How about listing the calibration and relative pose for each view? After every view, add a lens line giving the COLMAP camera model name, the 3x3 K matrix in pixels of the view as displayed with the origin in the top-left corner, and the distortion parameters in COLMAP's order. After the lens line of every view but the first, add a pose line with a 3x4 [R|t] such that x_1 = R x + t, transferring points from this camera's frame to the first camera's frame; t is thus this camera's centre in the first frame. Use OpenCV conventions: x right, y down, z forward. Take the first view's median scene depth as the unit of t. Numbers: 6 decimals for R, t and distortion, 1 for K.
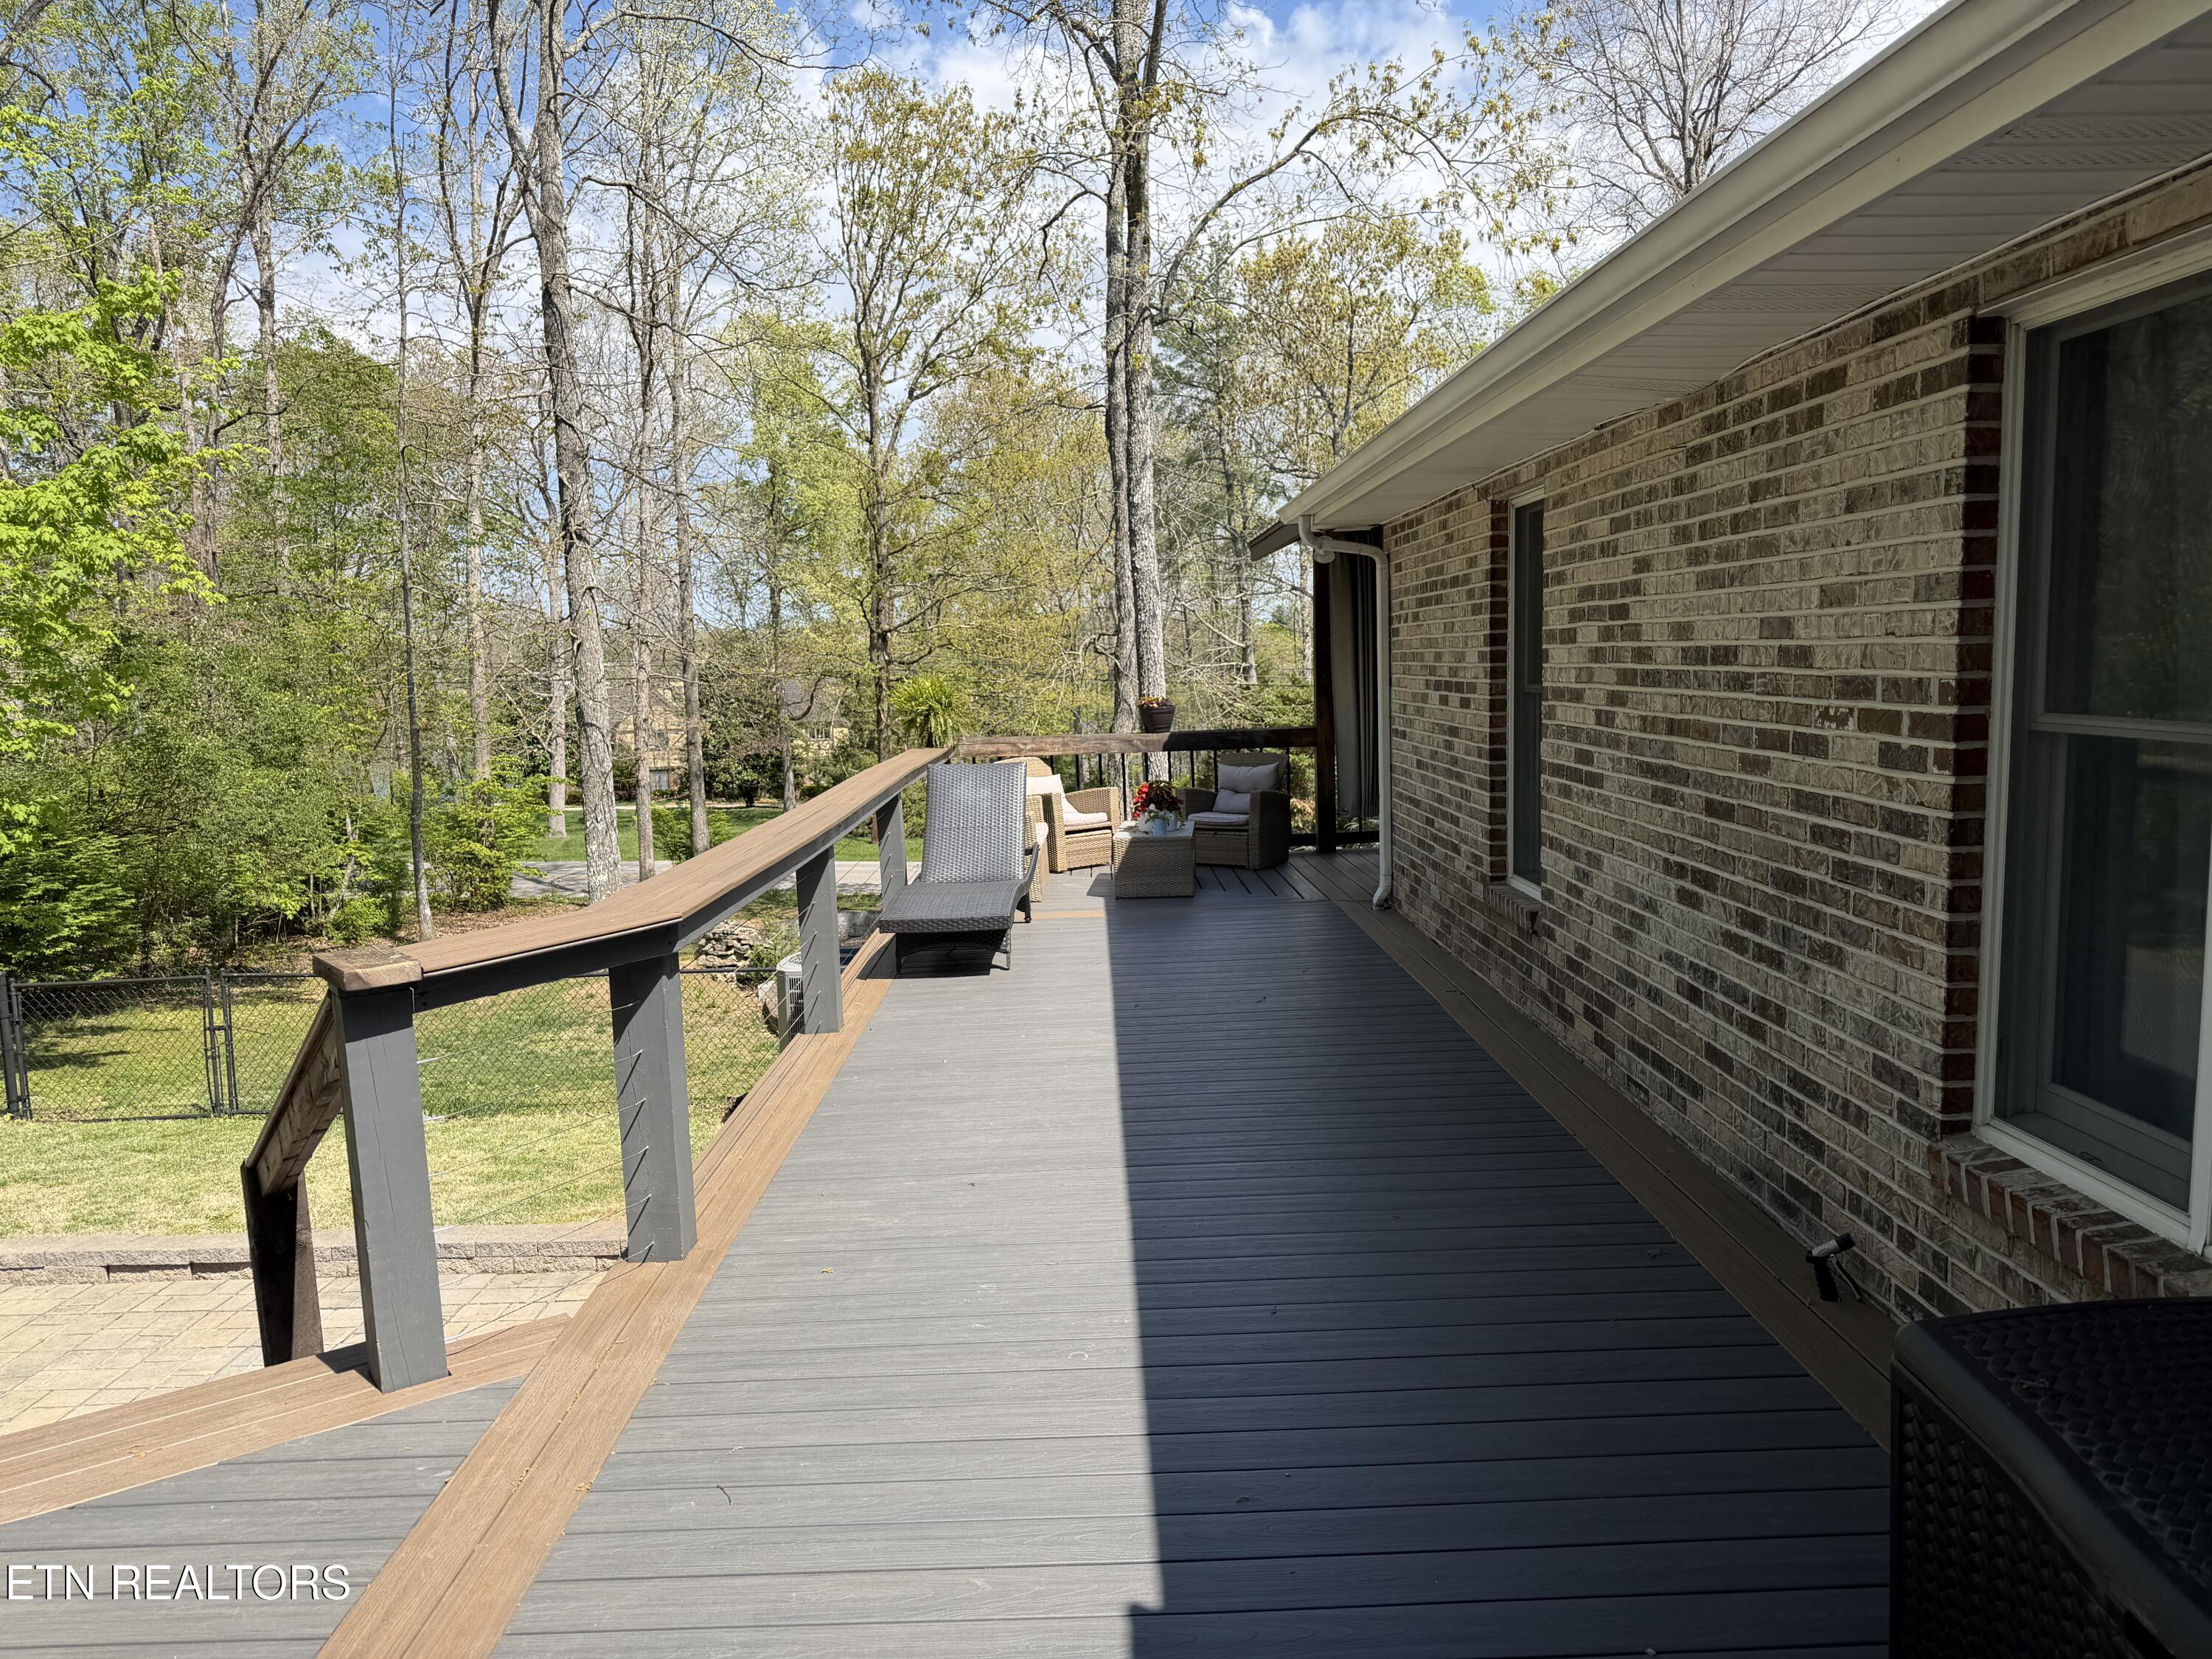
lens RADIAL K [[1572.7, 0, 1112.8], [0, 1572.7, 840.4], [0, 0, 1]] dist [0.000884, -0.000162]
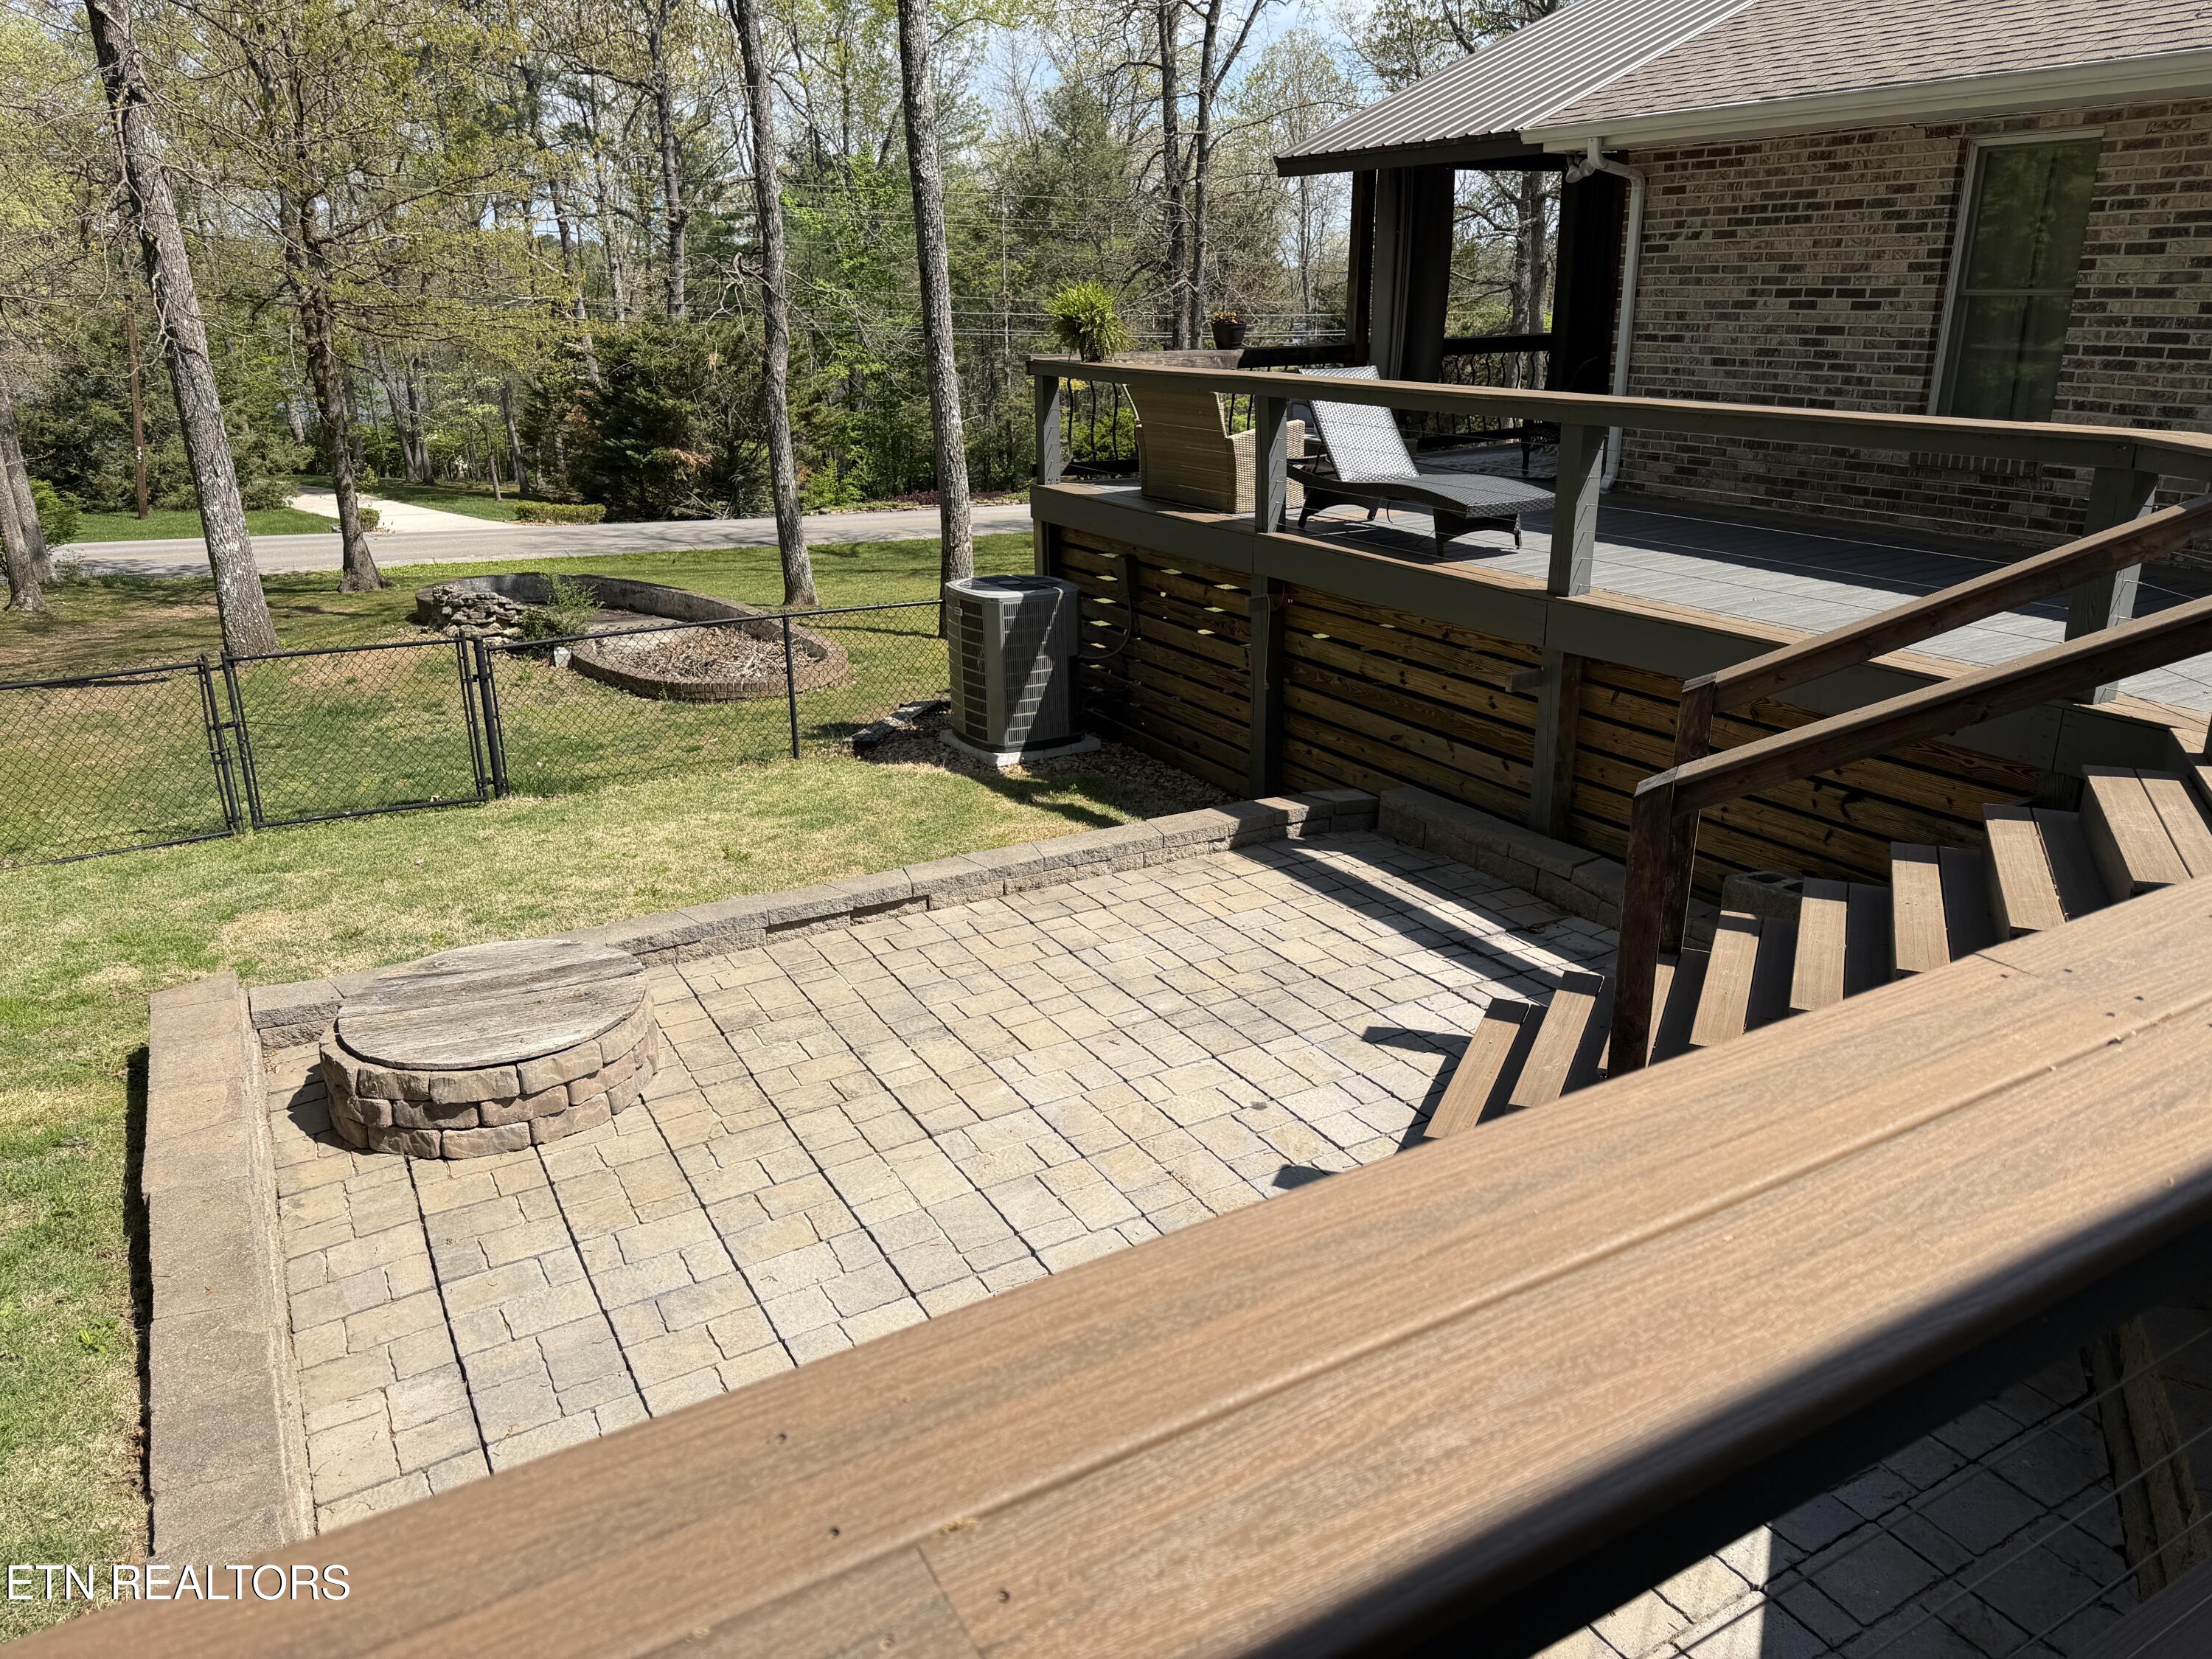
lens RADIAL K [[1561.3, 0, 1138.6], [0, 1561.3, 794.8], [0, 0, 1]] dist [0.034125, -0.002619]
pose [[0.869461, -0.131103, 0.476287, -0.874903], [0.040402, 0.979783, 0.195941, 0.023160], [-0.492346, -0.151120, 0.857180, 0.115670]]
